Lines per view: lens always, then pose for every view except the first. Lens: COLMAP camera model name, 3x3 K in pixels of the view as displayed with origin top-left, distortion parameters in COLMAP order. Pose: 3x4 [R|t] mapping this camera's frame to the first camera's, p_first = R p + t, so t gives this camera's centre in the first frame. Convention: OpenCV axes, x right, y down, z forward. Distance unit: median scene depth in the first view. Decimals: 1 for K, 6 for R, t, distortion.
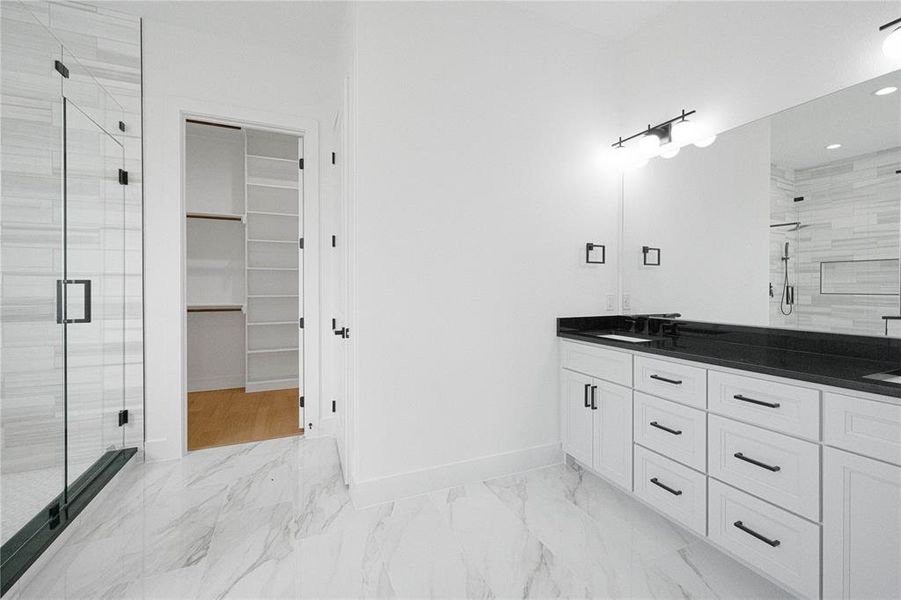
lens RADIAL K [[370.9, 0, 450.5], [0, 370.9, 285.6], [0, 0, 1]] dist [0.000943, 0.000027]
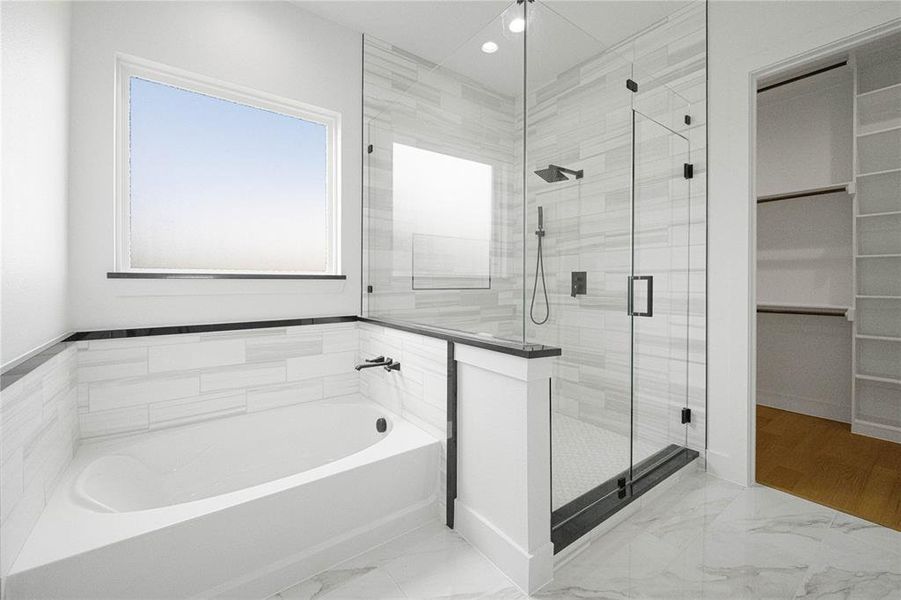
lens RADIAL K [[370.9, 0, 450.5], [0, 370.9, 285.6], [0, 0, 1]] dist [0.000943, 0.000027]
pose [[0.227453, 0.006814, -0.973765, -0.068098], [0.002702, 0.999967, 0.007629, 0.002077], [0.973785, -0.004366, 0.227427, 0.167338]]
